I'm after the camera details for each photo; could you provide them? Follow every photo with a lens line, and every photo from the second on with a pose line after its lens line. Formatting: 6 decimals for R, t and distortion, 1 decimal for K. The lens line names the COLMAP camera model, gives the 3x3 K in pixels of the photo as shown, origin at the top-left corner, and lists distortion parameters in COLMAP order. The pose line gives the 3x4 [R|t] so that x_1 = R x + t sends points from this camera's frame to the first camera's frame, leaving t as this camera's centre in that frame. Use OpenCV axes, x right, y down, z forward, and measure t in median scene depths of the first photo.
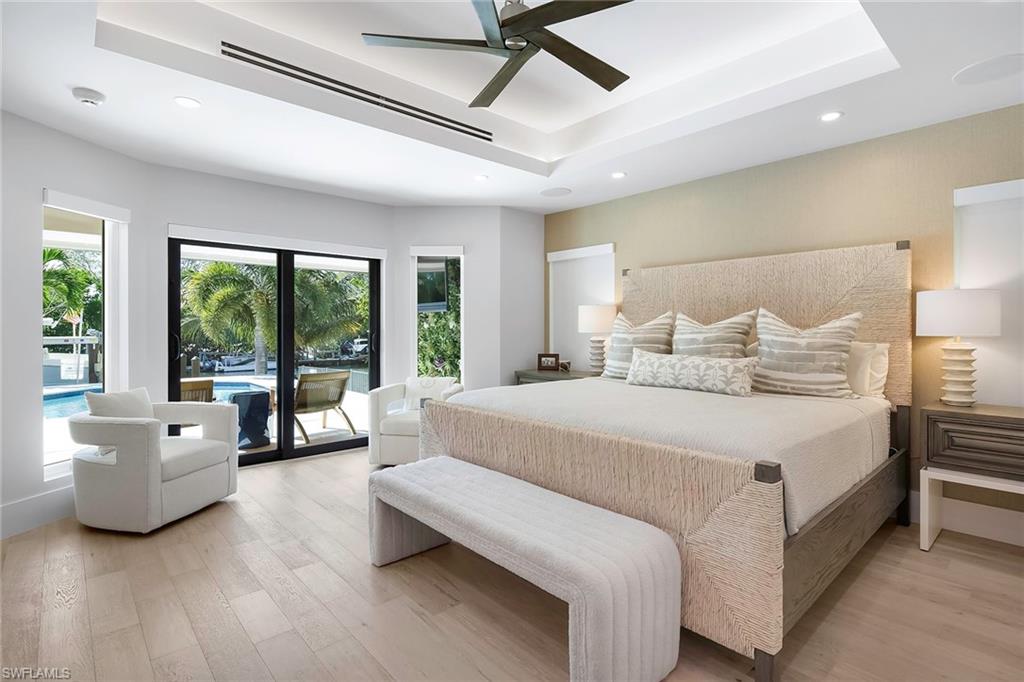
lens RADIAL K [[495.3, 0, 505.5], [0, 495.3, 320.1], [0, 0, 1]] dist [-0.001614, -0.000585]
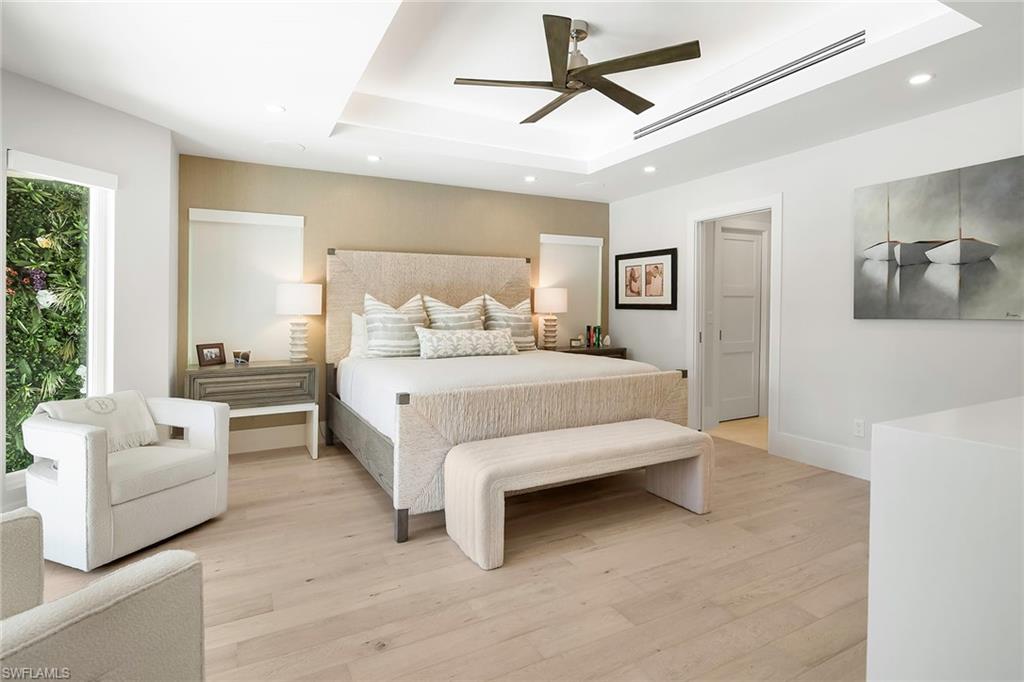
lens RADIAL K [[519.6, 0, 513.8], [0, 519.6, 305.9], [0, 0, 1]] dist [0.001533, 0.000140]
pose [[0.232058, 0.000389, 0.972702, -0.928272], [-0.011805, 0.999927, 0.002416, 0.004613], [-0.972630, -0.012044, 0.232045, 0.586033]]
